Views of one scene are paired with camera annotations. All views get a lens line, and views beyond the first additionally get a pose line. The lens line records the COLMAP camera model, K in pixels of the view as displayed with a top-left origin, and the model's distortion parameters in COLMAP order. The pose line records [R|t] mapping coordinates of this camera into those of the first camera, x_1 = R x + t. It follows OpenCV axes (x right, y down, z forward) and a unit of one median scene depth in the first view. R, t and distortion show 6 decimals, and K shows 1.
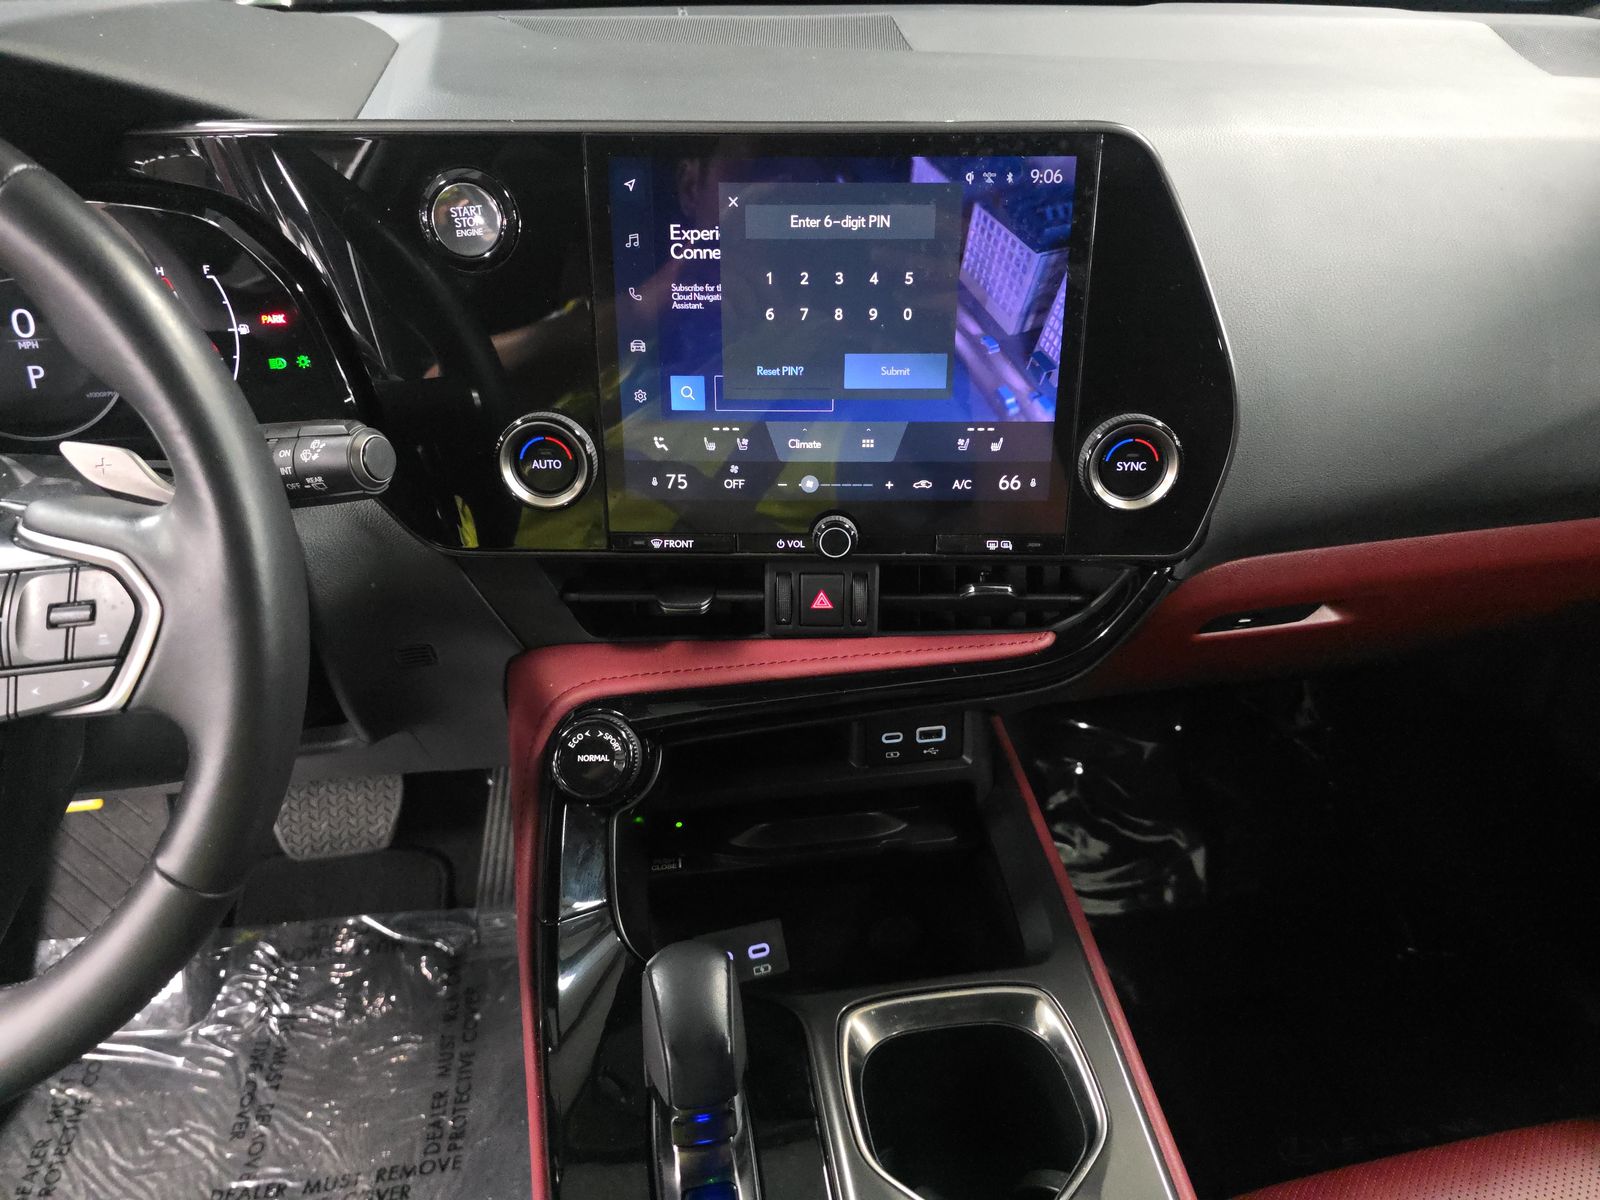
lens RADIAL K [[1098.0, 0, 796.2], [0, 1098.0, 604.9], [0, 0, 1]] dist [0.054026, -0.047274]
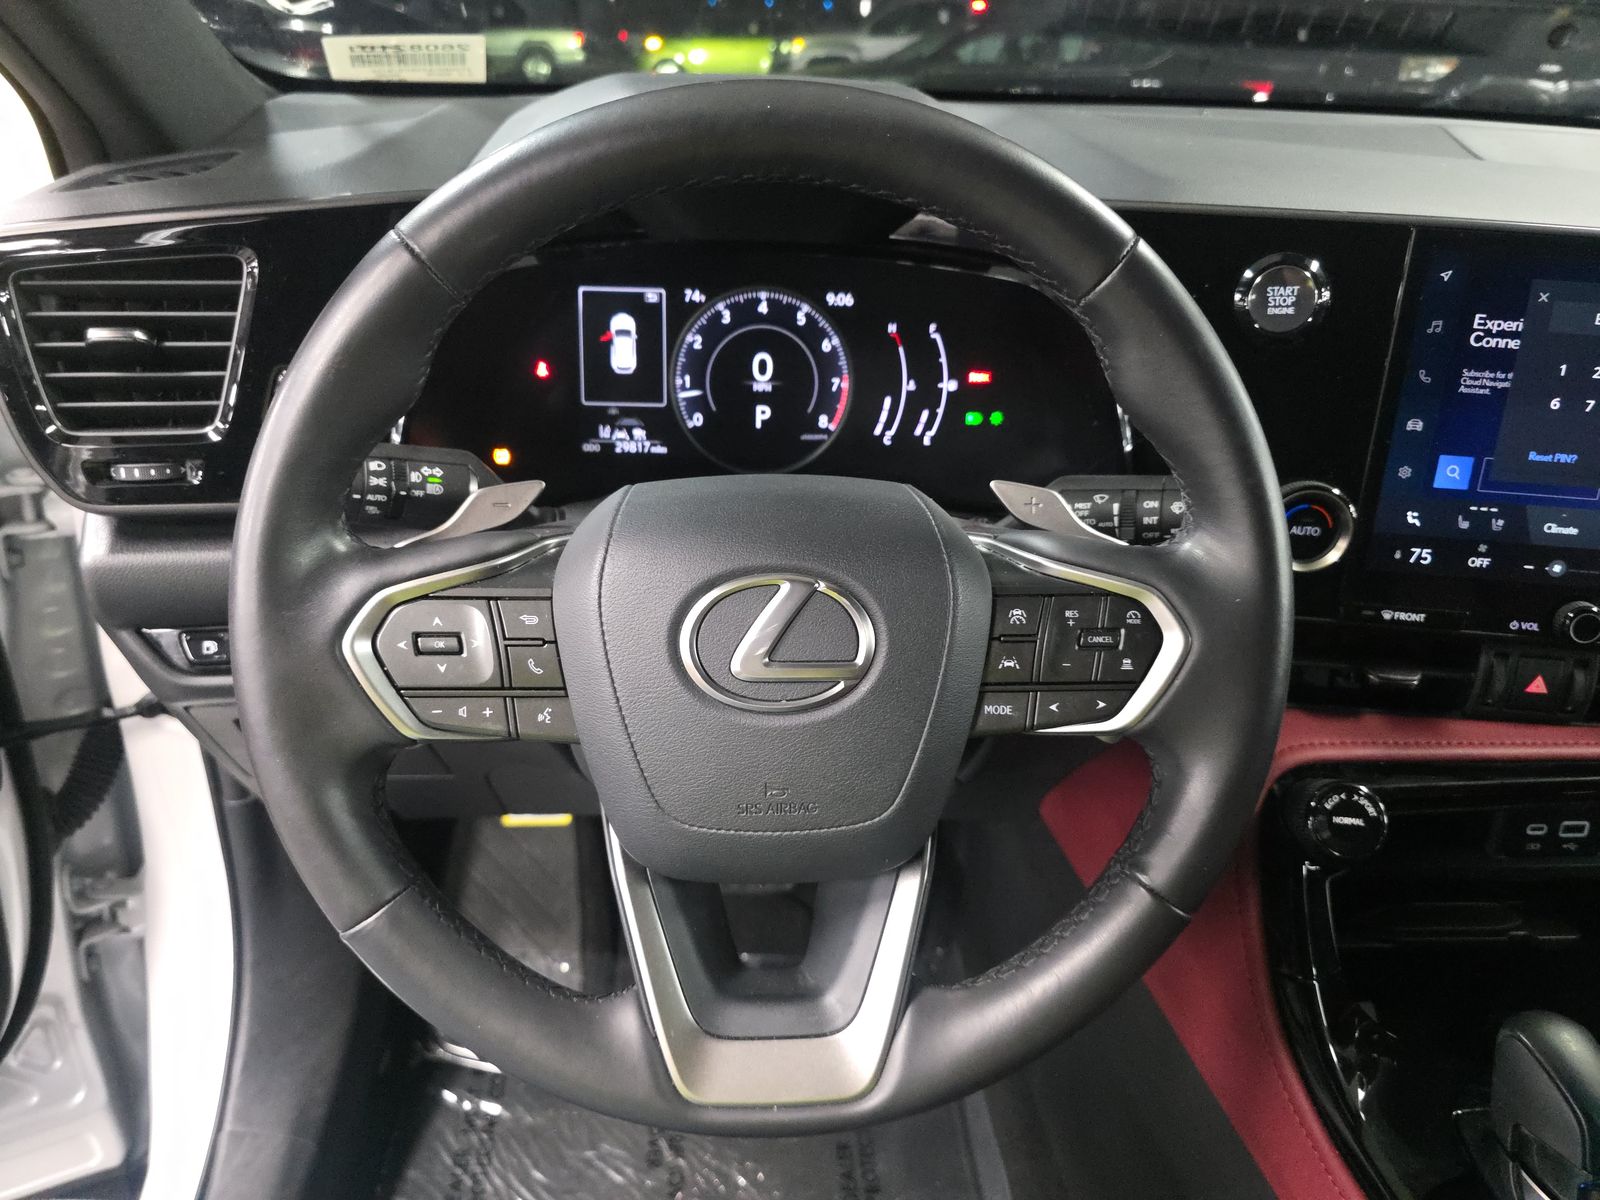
lens RADIAL K [[1098.0, 0, 804.0], [0, 1098.0, 590.3], [0, 0, 1]] dist [0.054026, -0.047274]
pose [[0.995109, 0.080119, -0.057775, -0.619138], [-0.084461, 0.993439, -0.077105, 0.047855], [0.051219, 0.081608, 0.995348, -0.058652]]
